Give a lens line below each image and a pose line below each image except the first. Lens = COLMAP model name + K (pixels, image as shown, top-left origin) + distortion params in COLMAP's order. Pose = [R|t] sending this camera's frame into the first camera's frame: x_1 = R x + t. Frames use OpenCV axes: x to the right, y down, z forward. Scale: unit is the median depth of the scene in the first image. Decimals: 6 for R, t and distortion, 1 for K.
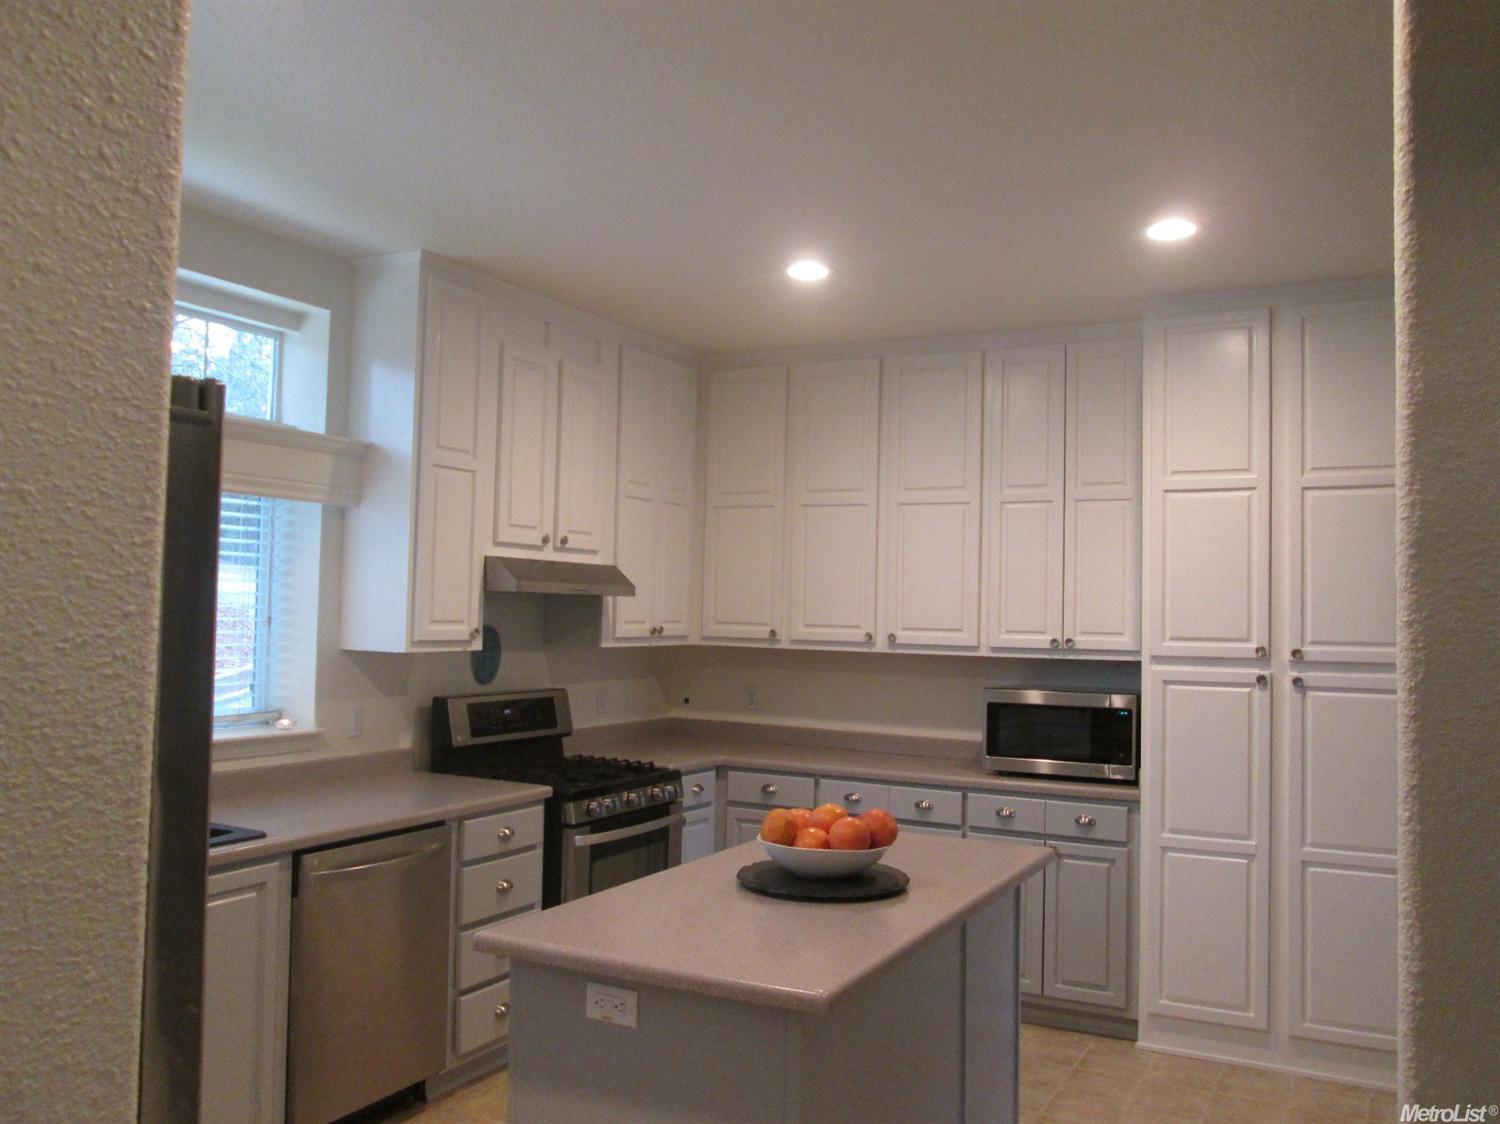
lens RADIAL K [[1233.1, 0, 750.0], [0, 1233.1, 562.0], [0, 0, 1]] dist [-0.051347, -0.001871]
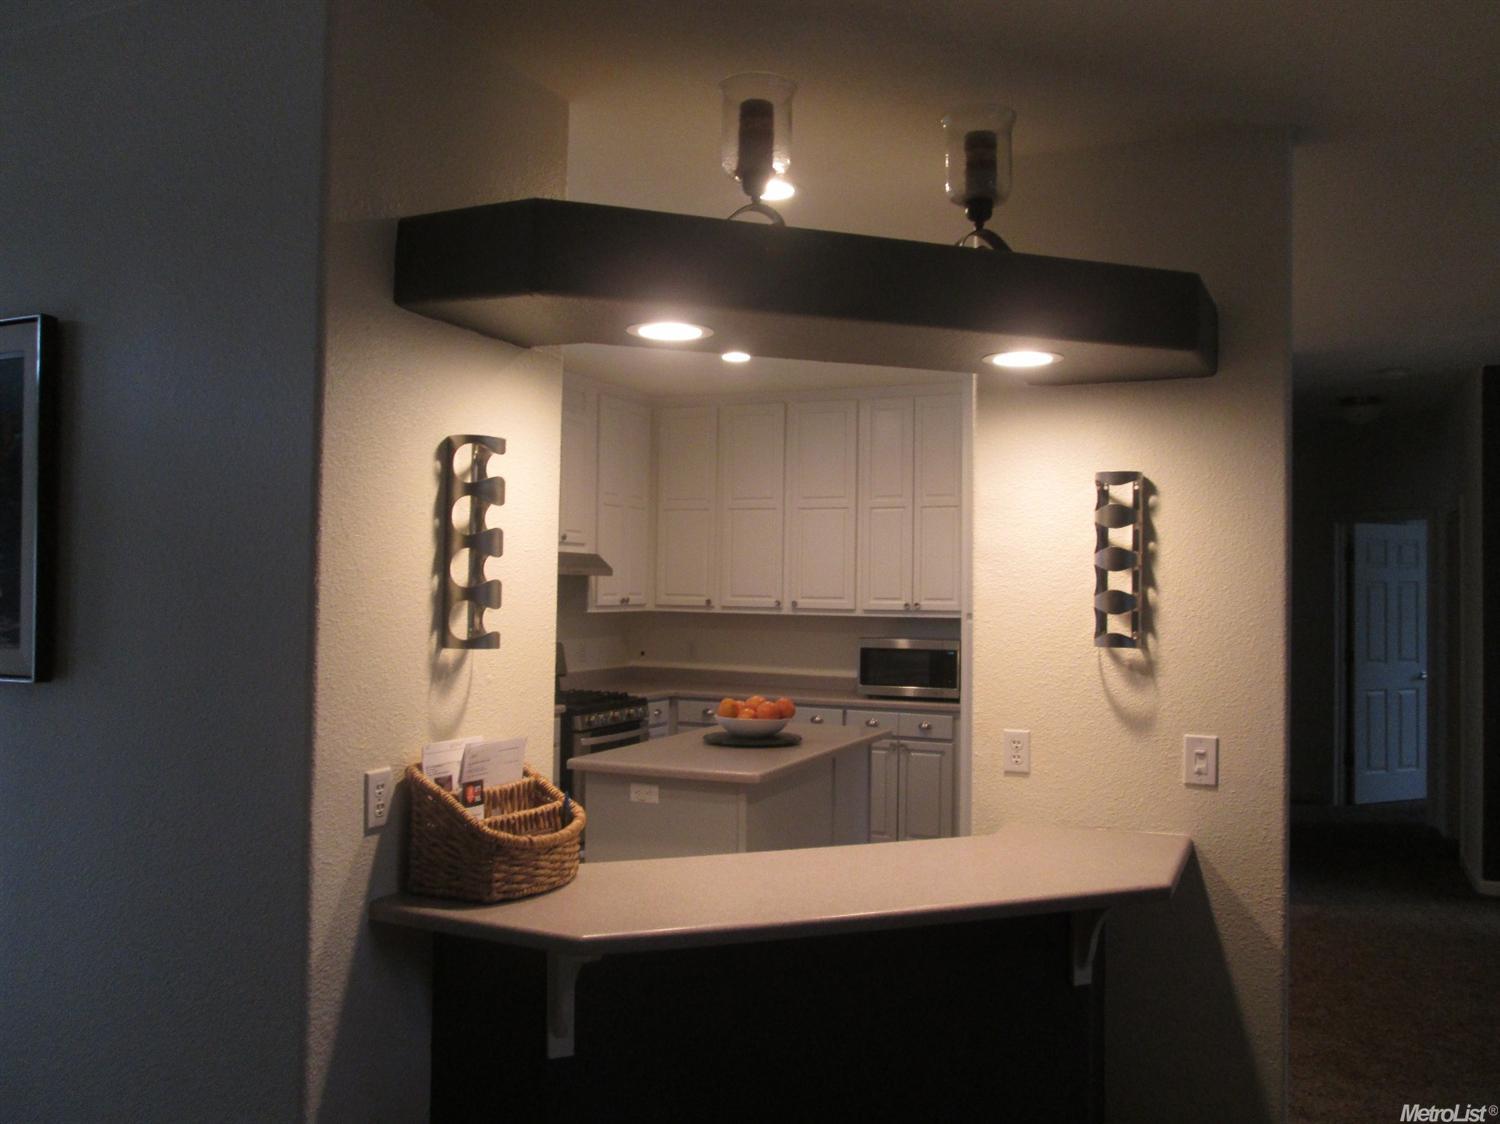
lens RADIAL K [[1233.1, 0, 750.0], [0, 1233.1, 562.0], [0, 0, 1]] dist [-0.051347, -0.001871]
pose [[0.997230, -0.007113, 0.074038, -0.040980], [0.005644, 0.999783, 0.020035, -0.015504], [-0.074165, -0.019562, 0.997054, -0.417381]]
